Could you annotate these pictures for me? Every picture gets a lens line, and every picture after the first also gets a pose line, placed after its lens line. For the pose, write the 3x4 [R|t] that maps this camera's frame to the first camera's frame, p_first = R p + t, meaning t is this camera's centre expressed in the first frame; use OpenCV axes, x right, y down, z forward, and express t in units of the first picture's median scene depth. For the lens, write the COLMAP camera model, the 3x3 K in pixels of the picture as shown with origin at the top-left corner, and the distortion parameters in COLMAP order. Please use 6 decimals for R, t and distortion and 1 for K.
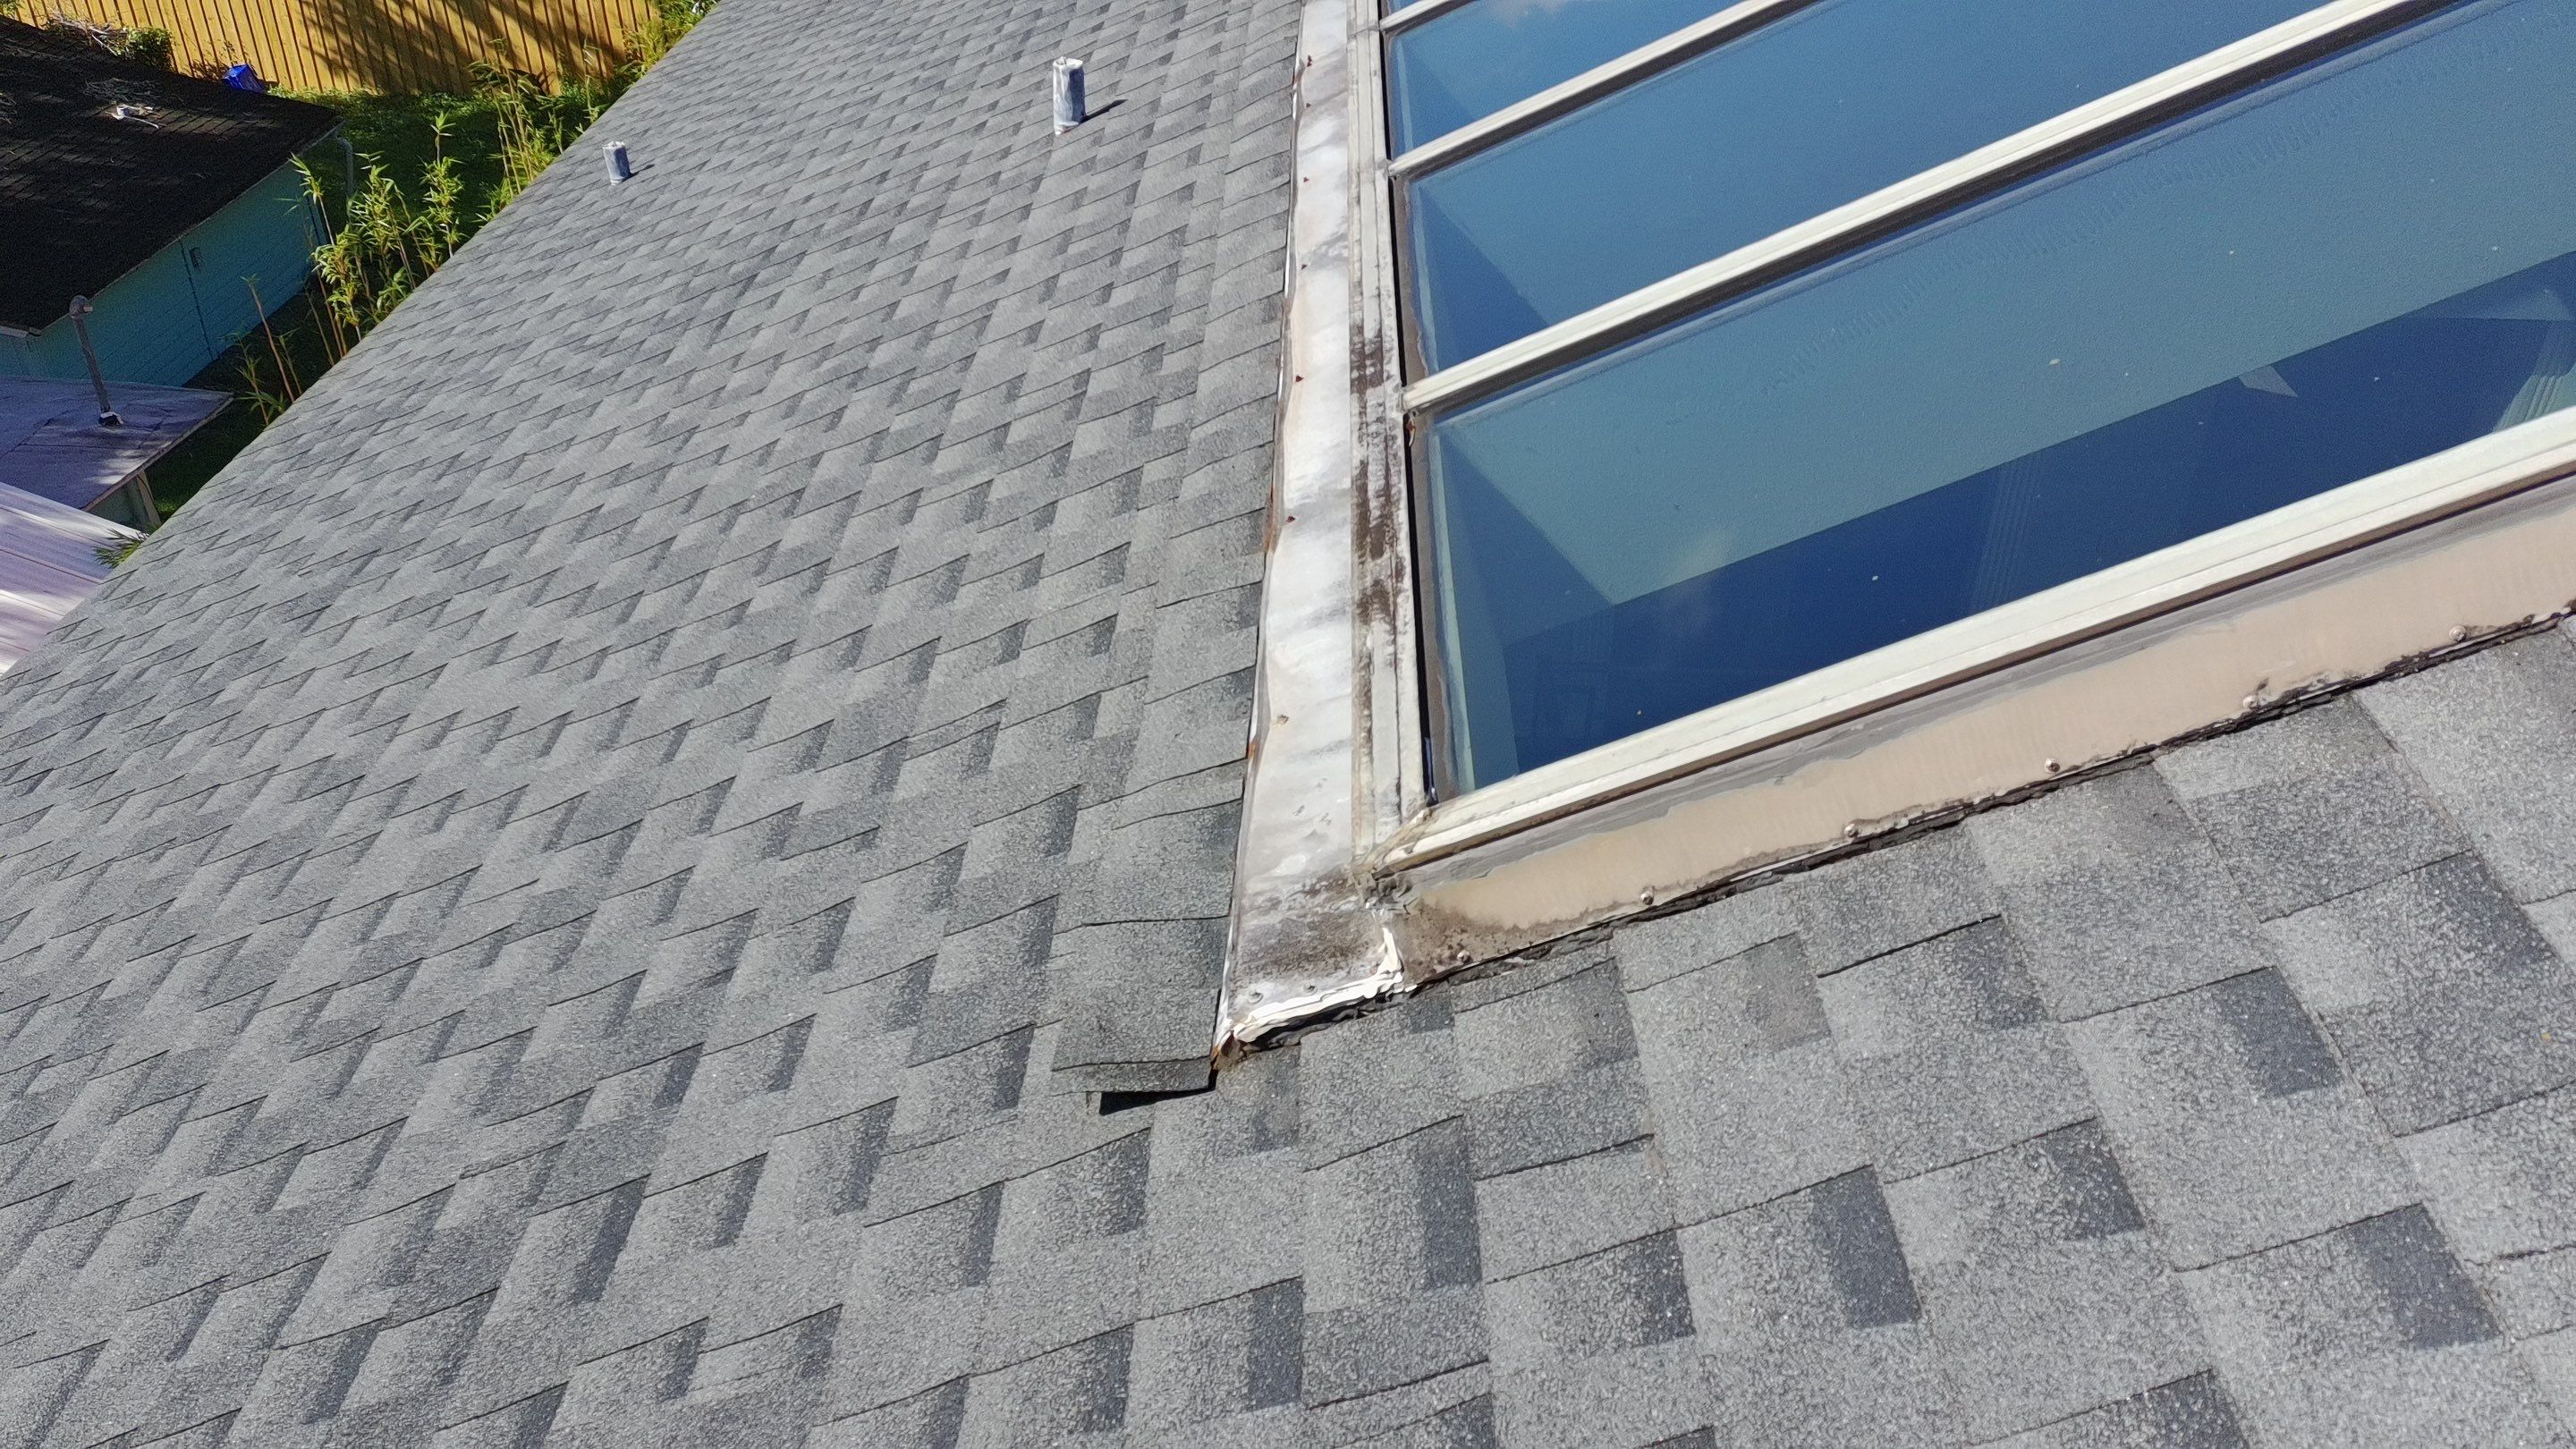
lens RADIAL K [[1969.6, 0, 1283.0], [0, 1969.6, 713.2], [0, 0, 1]] dist [0.064068, -0.060327]
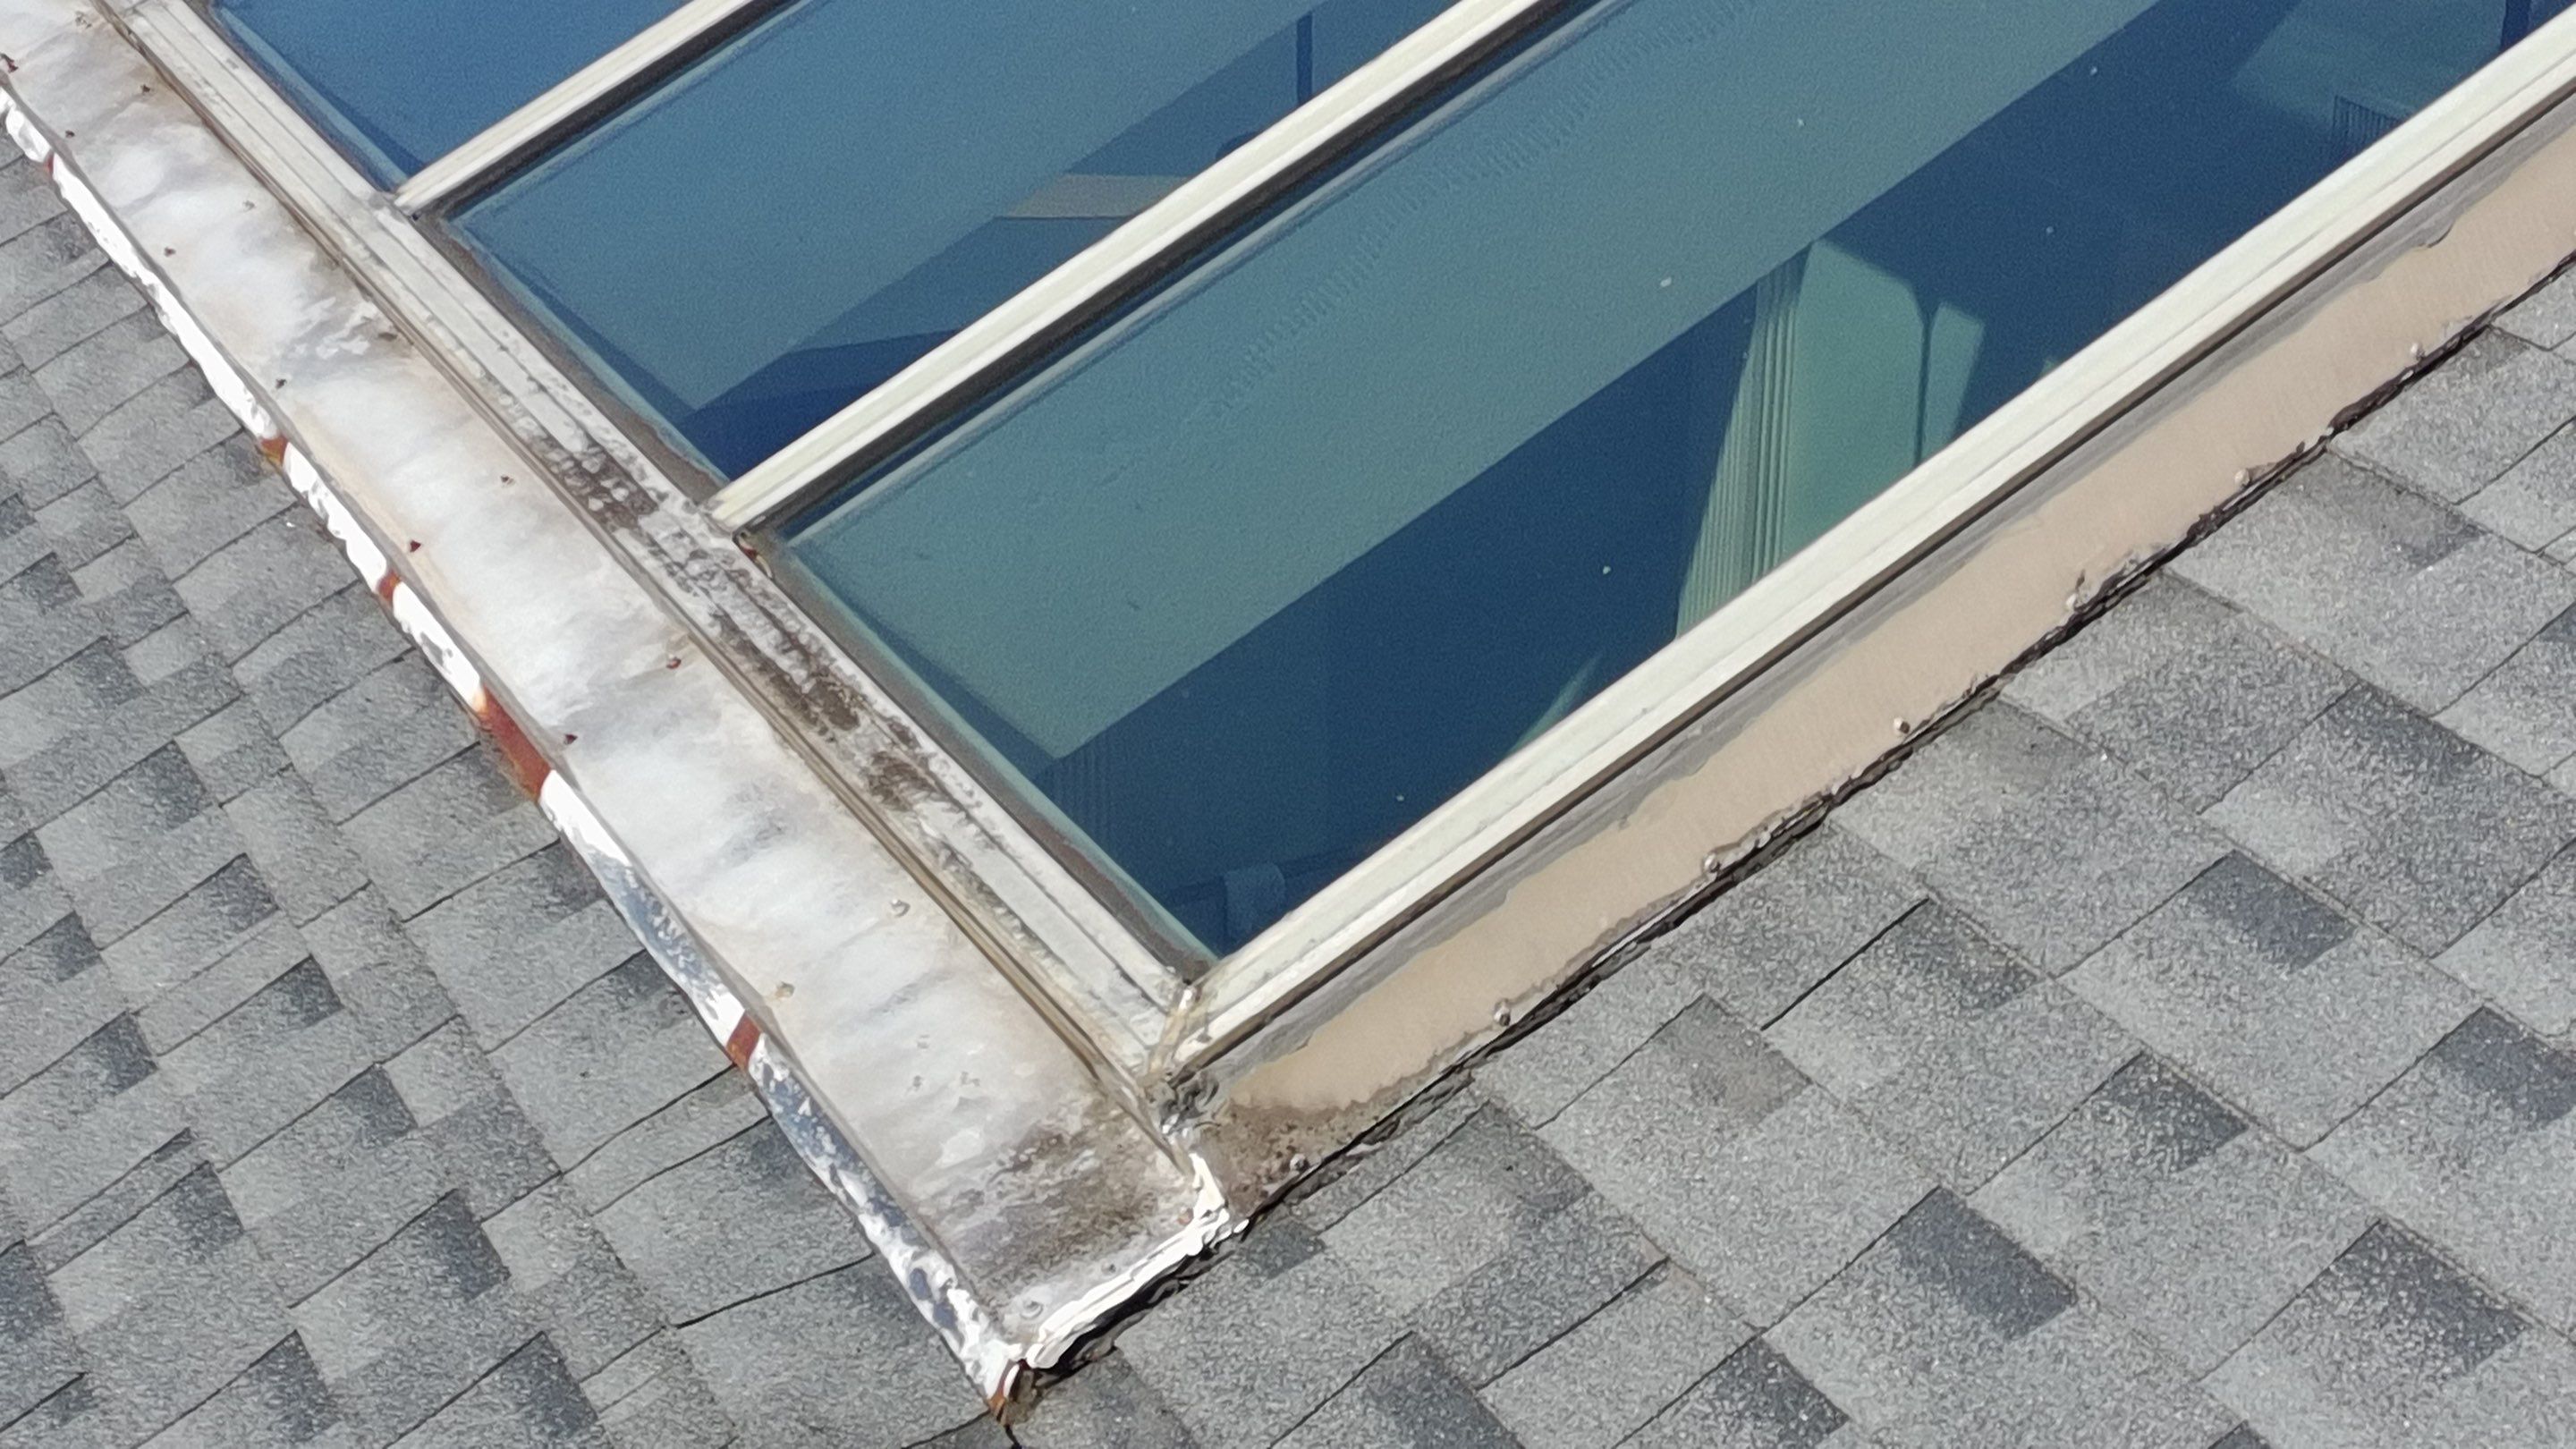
lens RADIAL K [[3898.1, 0, 1291.6], [0, 3898.1, 728.9], [0, 0, 1]] dist [0.034935, 0.000000]
pose [[0.871740, -0.213785, 0.440870, -0.546356], [0.265445, 0.962368, -0.058202, 0.053477], [-0.411836, 0.167764, 0.895682, -0.356131]]
